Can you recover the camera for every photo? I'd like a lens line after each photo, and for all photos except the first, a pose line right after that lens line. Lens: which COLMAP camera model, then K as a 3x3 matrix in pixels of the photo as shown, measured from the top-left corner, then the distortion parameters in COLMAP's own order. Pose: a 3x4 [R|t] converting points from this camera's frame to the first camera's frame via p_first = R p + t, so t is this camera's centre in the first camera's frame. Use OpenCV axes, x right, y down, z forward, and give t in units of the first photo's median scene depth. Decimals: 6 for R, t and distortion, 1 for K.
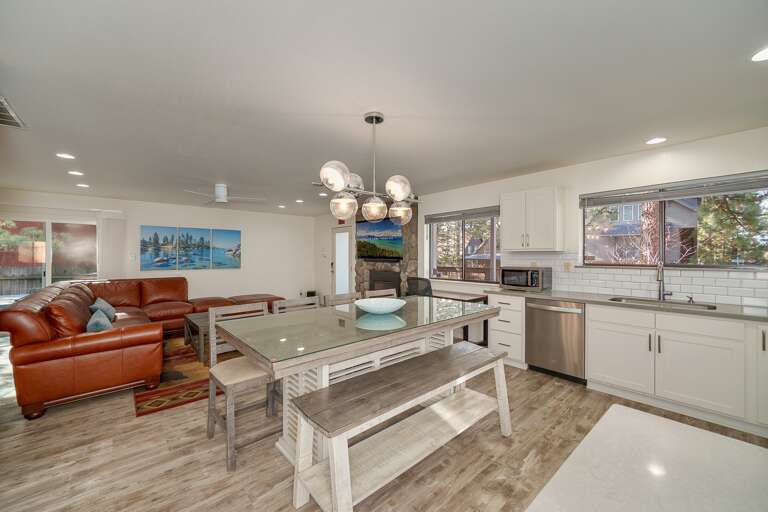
lens RADIAL K [[293.3, 0, 385.3], [0, 293.3, 258.2], [0, 0, 1]] dist [0.000252, 0.000009]
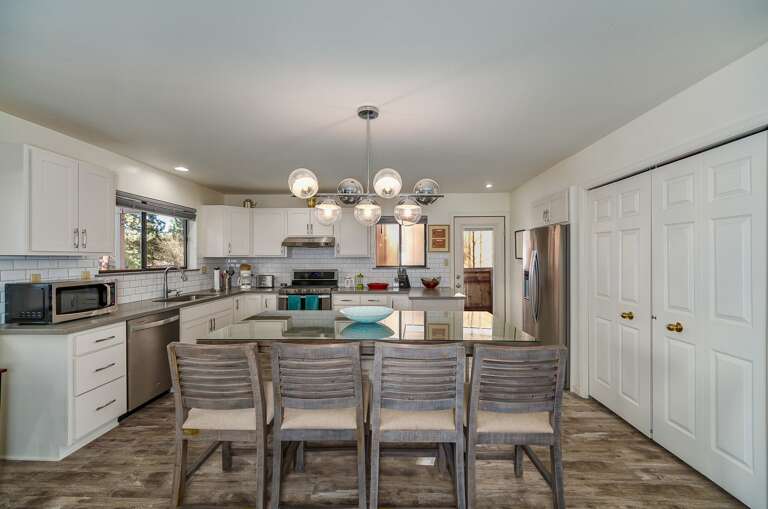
lens RADIAL K [[293.3, 0, 385.3], [0, 293.3, 256.7], [0, 0, 1]] dist [0.000252, 0.000009]
pose [[-0.755655, 0.001386, 0.654969, -0.328741], [0.006619, 0.999963, 0.005521, -0.015863], [-0.654937, 0.008507, -0.755636, 0.806899]]
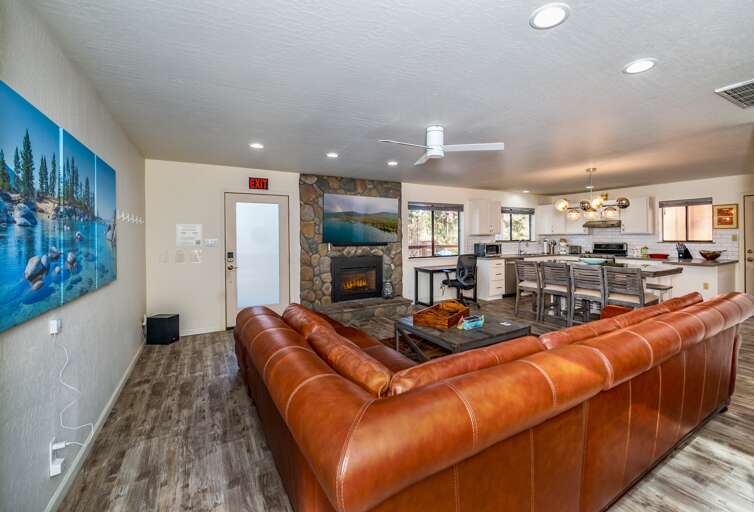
lens RADIAL K [[334.1, 0, 379.7], [0, 334.1, 237.7], [0, 0, 1]] dist [-0.000461, -0.000067]
pose [[0.220183, -0.008431, 0.975422, -1.247073], [0.017799, 0.999831, 0.004624, -0.019087], [-0.975296, 0.016344, 0.220296, 0.933257]]
